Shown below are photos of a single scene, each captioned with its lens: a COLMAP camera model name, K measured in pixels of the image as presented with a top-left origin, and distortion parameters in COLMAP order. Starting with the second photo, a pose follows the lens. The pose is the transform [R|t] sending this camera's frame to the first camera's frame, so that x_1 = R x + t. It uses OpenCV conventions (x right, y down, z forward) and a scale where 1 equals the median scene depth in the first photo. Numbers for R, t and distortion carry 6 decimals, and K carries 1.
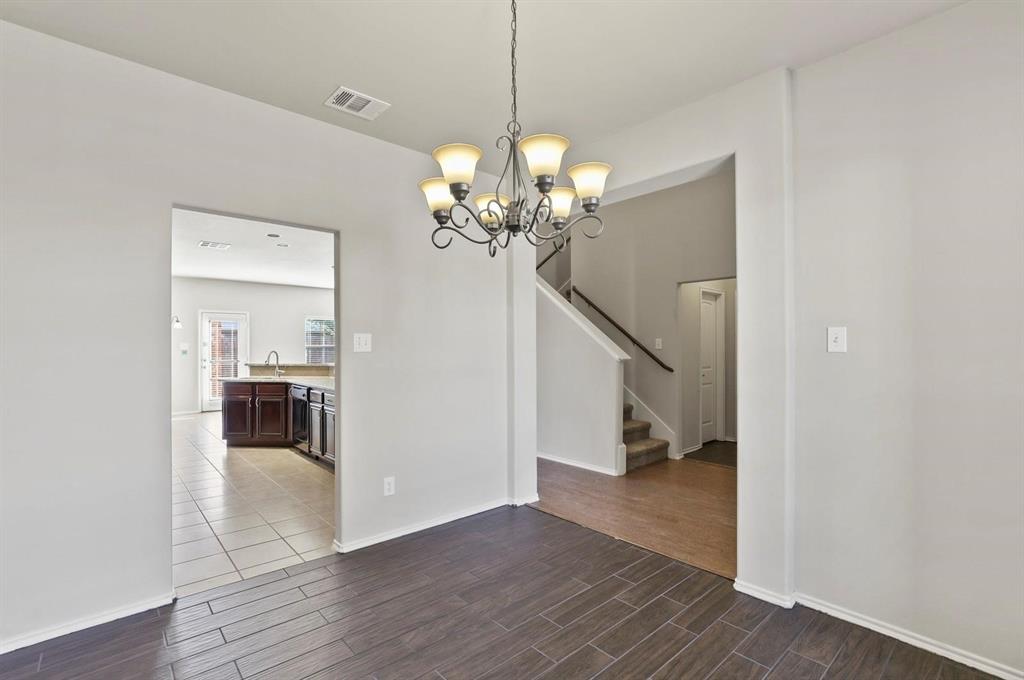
lens RADIAL K [[467.7, 0, 515.2], [0, 467.7, 341.6], [0, 0, 1]] dist [-0.004976, -0.000208]
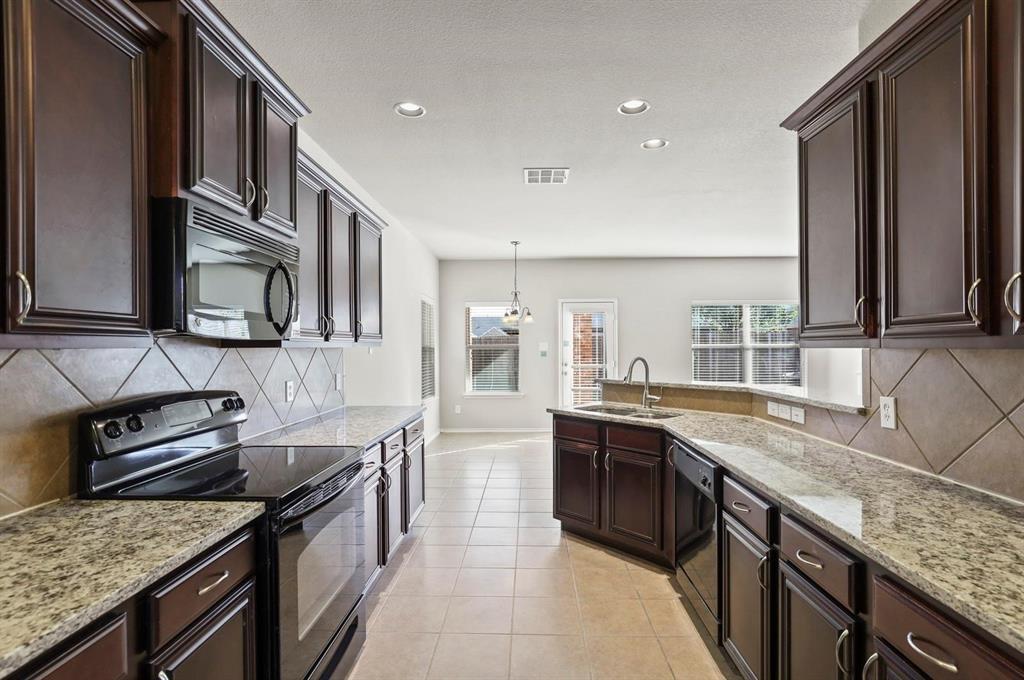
lens RADIAL K [[490.8, 0, 510.2], [0, 490.8, 344.0], [0, 0, 1]] dist [0.001126, 0.000028]
pose [[0.720297, -0.003378, -0.693657, -0.634238], [0.010132, 0.999933, 0.005651, 0.003111], [0.693591, -0.011099, 0.720283, 1.326510]]
